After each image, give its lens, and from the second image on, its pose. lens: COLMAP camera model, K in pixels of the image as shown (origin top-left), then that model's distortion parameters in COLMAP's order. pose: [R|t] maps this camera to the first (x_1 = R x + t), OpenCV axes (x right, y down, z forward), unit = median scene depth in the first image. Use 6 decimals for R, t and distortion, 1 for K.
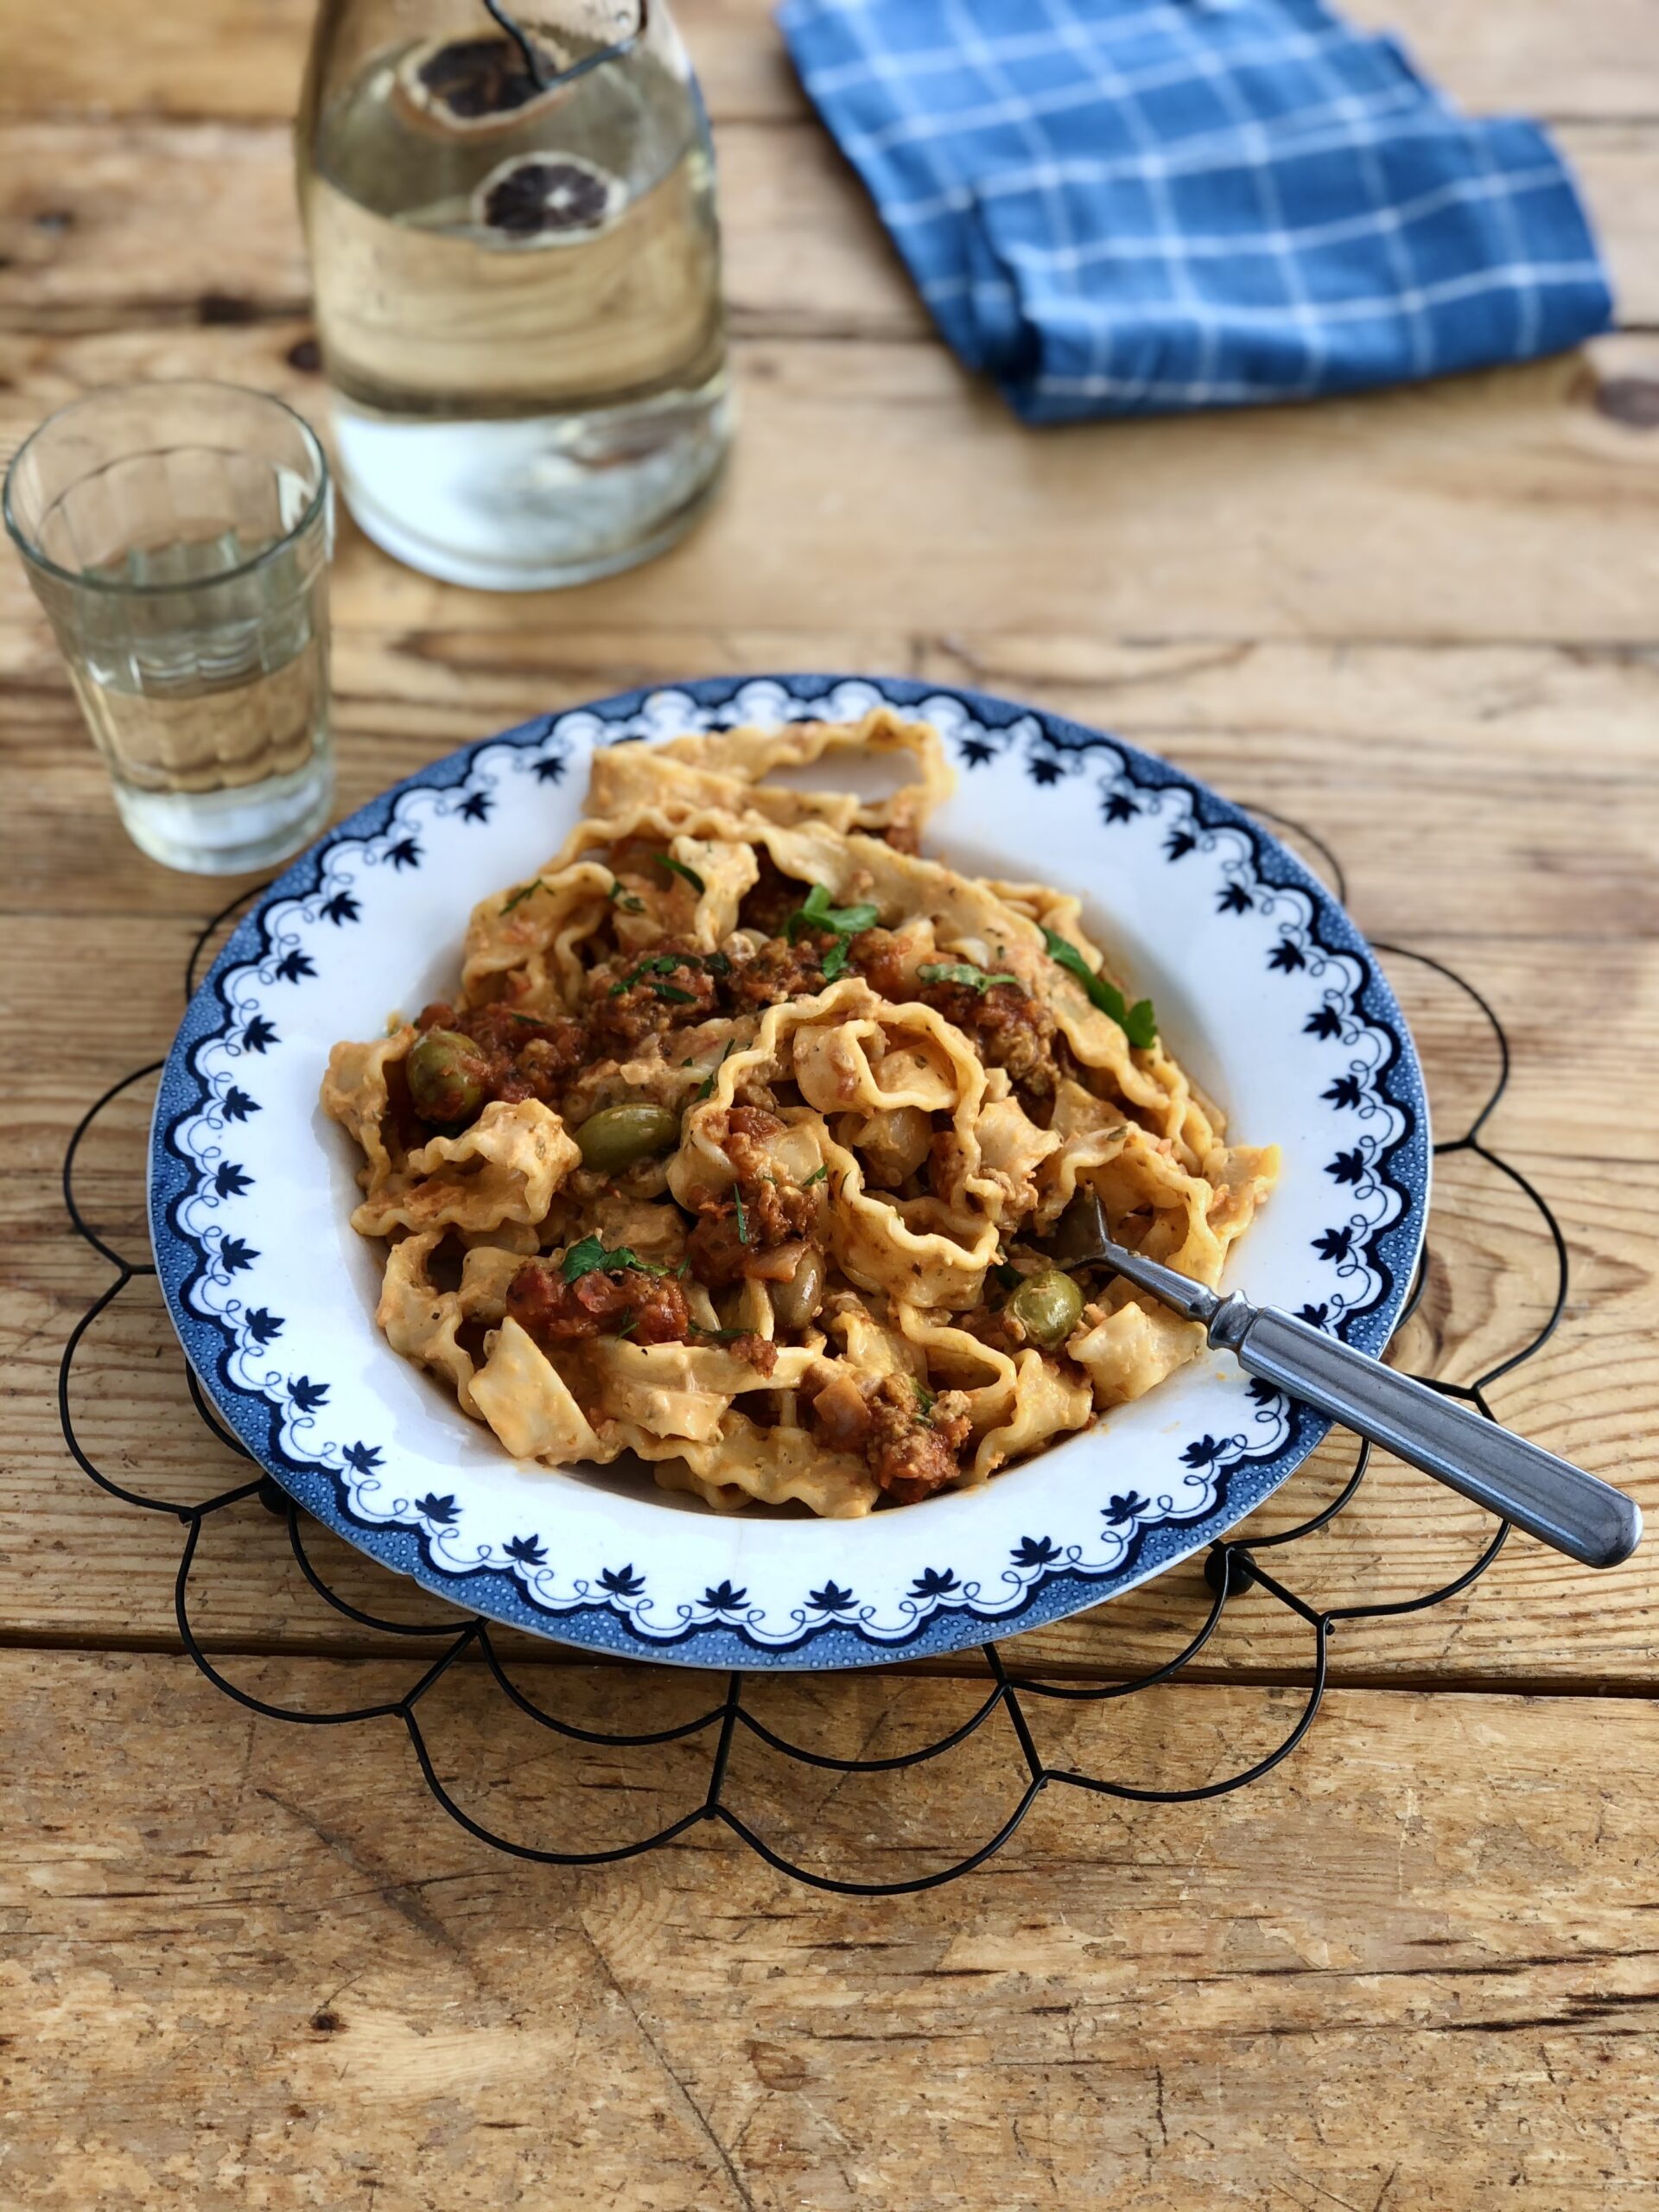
lens RADIAL K [[3731.5, 0, 829.2], [0, 3731.5, 1096.2], [0, 0, 1]] dist [0.023434, 0.000000]
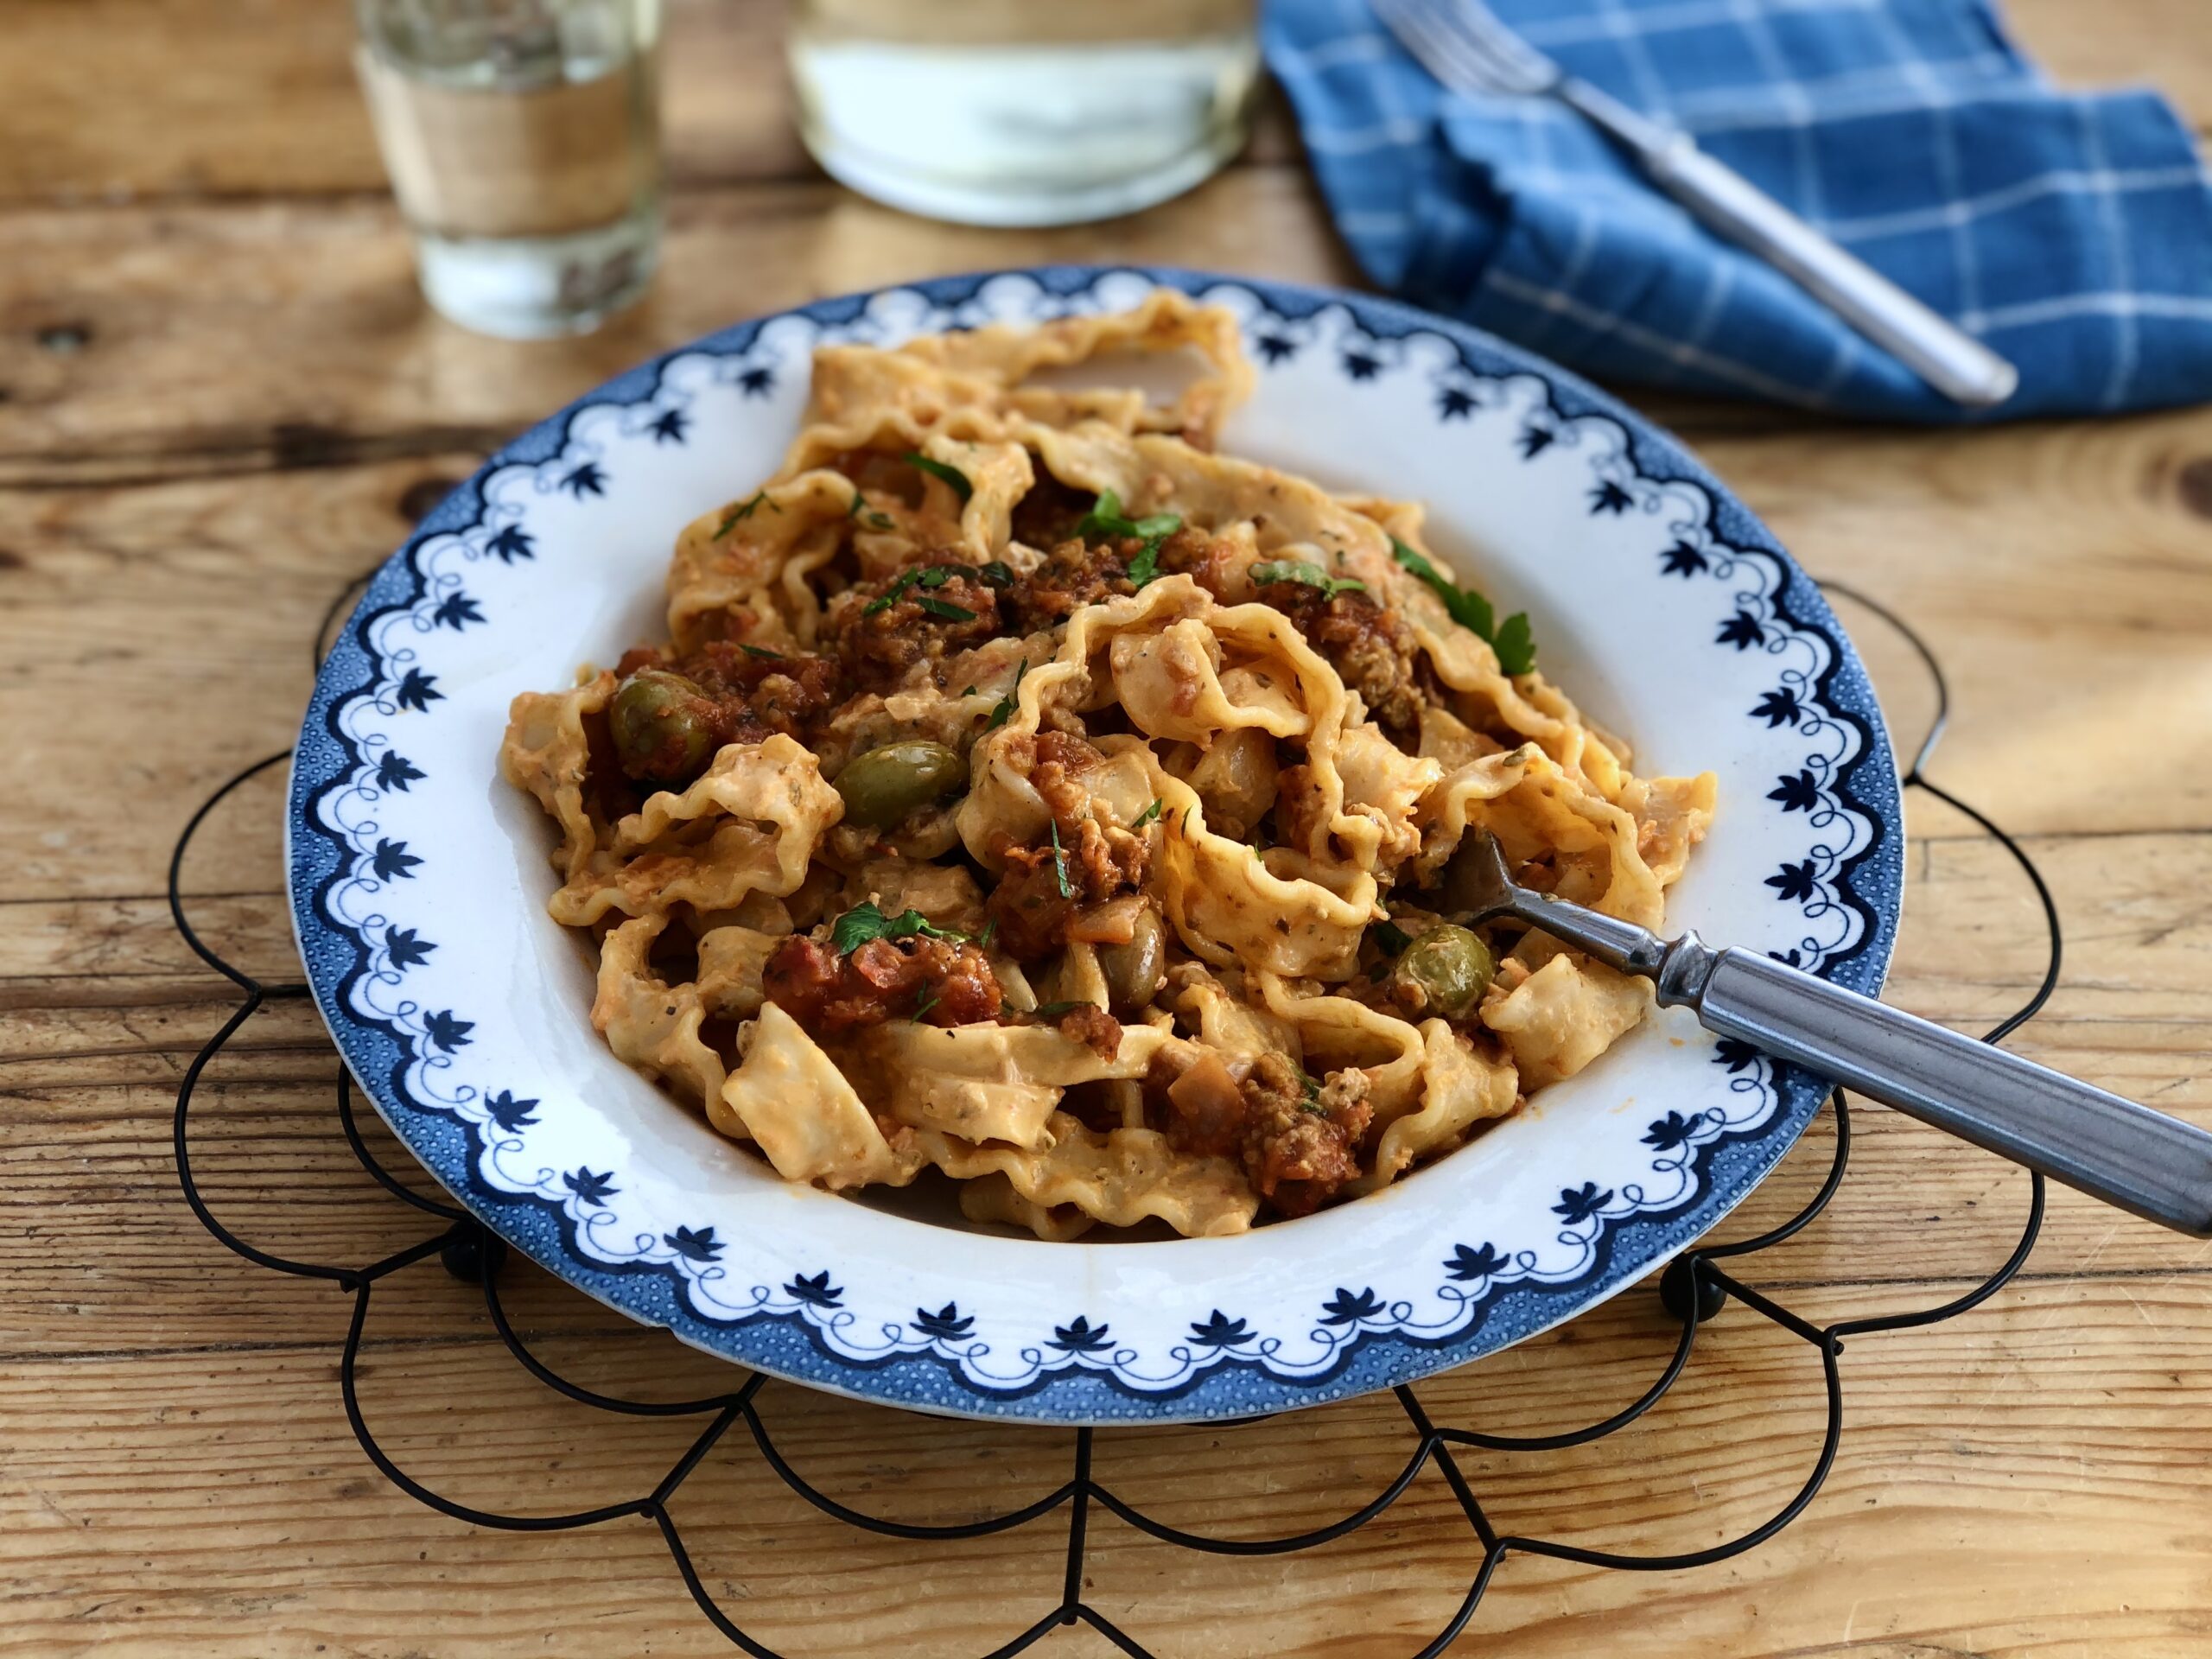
lens RADIAL K [[3731.5, 0, 1107.7], [0, 3731.5, 841.1], [0, 0, 1]] dist [0.023434, 0.000000]
pose [[0.996954, -0.039028, 0.067517, -0.064323], [0.043337, 0.997036, -0.063568, 0.075280], [-0.064836, 0.066300, 0.995691, 0.213753]]
